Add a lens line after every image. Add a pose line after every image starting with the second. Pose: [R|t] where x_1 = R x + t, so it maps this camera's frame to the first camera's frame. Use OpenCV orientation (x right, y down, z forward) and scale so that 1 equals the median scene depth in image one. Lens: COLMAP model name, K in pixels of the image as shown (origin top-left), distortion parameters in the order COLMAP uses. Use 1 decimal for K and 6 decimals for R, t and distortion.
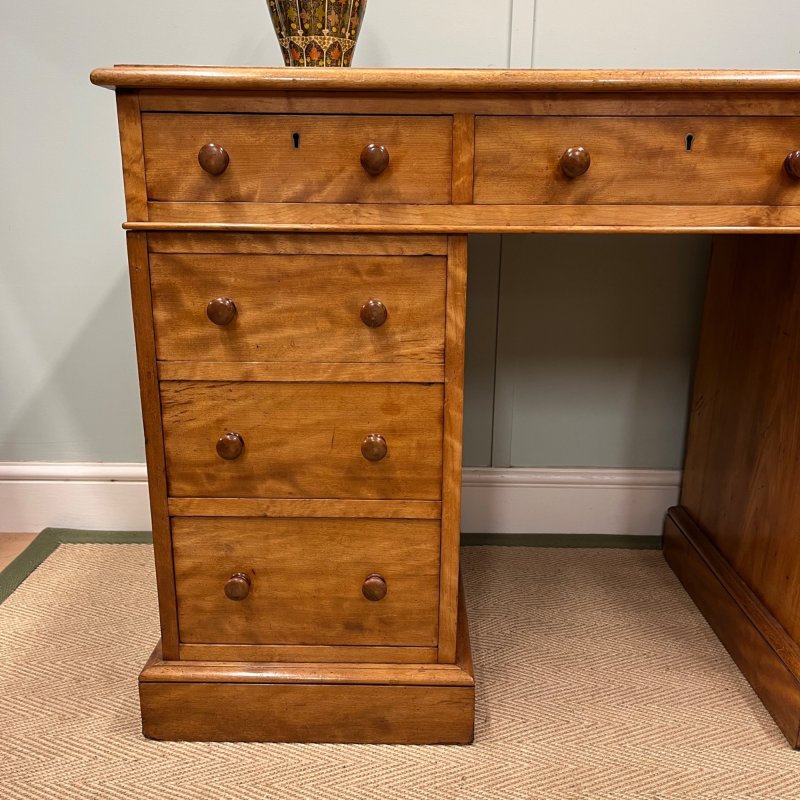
lens RADIAL K [[802.1, 0, 400.9], [0, 802.1, 414.1], [0, 0, 1]] dist [0.055469, -0.069001]
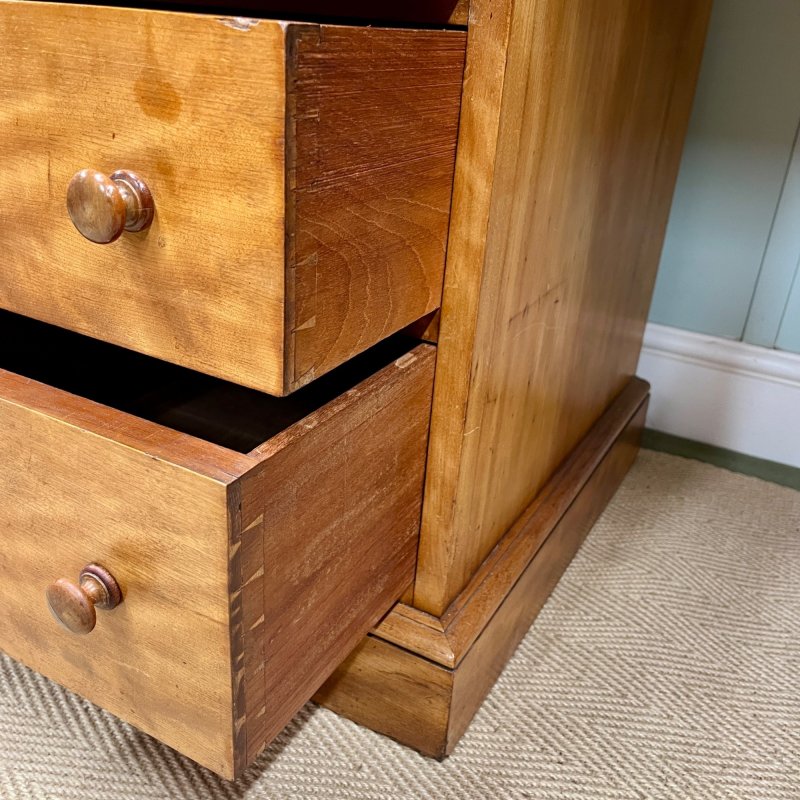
lens RADIAL K [[802.1, 0, 400.9], [0, 802.1, 414.1], [0, 0, 1]] dist [0.055469, -0.069001]
pose [[0.880448, 0.251093, -0.402198, 0.237301], [-0.187863, 0.963581, 0.190315, 0.082135], [0.435337, -0.092004, 0.895554, 0.536563]]
